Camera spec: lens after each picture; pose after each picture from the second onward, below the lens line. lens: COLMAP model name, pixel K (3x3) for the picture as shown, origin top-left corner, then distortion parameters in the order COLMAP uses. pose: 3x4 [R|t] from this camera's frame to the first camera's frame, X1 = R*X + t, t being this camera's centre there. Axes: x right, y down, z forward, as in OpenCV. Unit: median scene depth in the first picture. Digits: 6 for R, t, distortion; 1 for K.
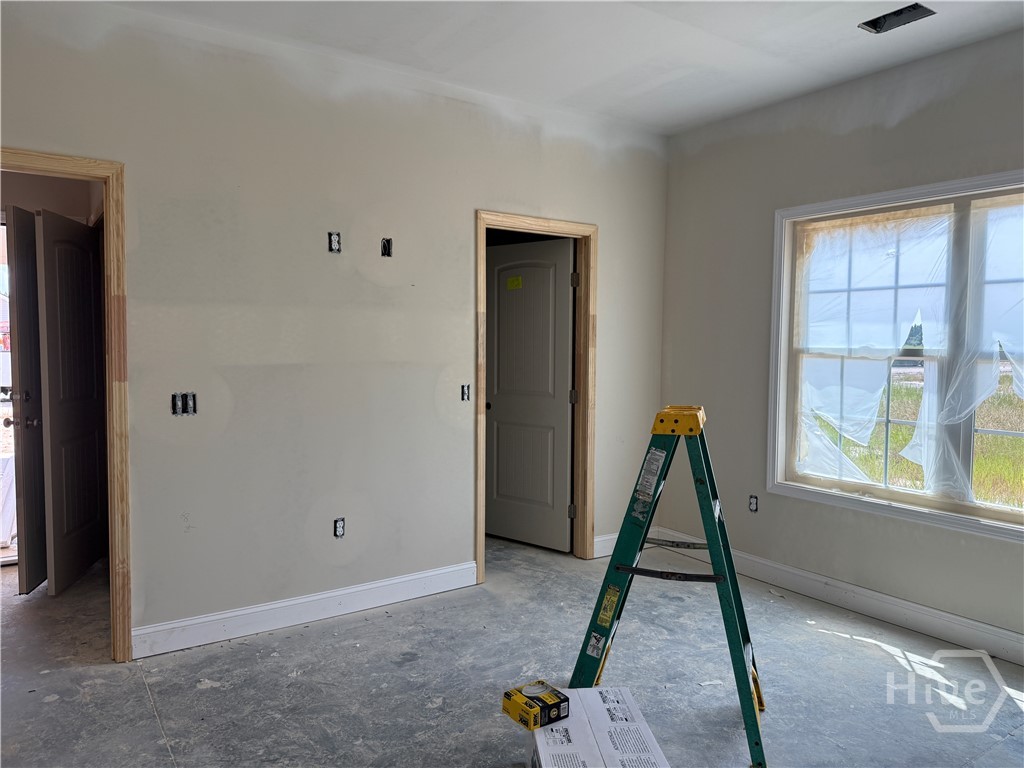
lens RADIAL K [[722.4, 0, 515.2], [0, 722.4, 387.3], [0, 0, 1]] dist [-0.000790, -0.000769]
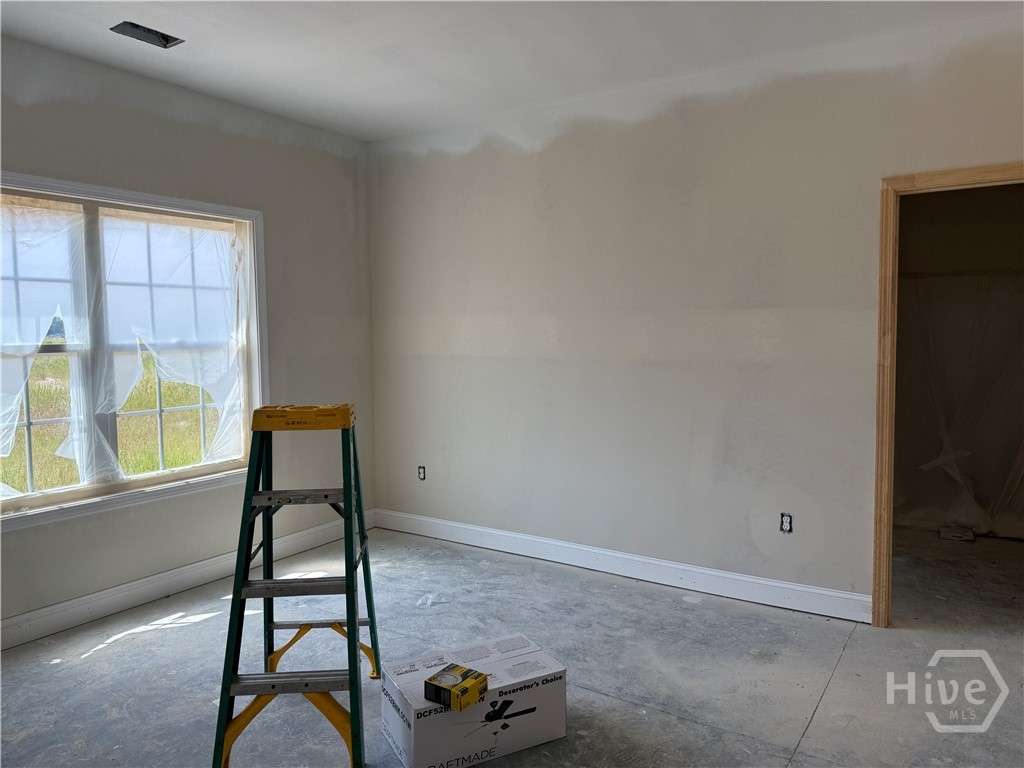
lens RADIAL K [[730.5, 0, 513.5], [0, 730.5, 379.2], [0, 0, 1]] dist [-0.001942, -0.002048]
pose [[-0.375696, -0.069553, 0.924129, -0.617477], [0.063655, 0.992888, 0.100606, -0.068967], [-0.924554, 0.096622, -0.368597, 0.824350]]
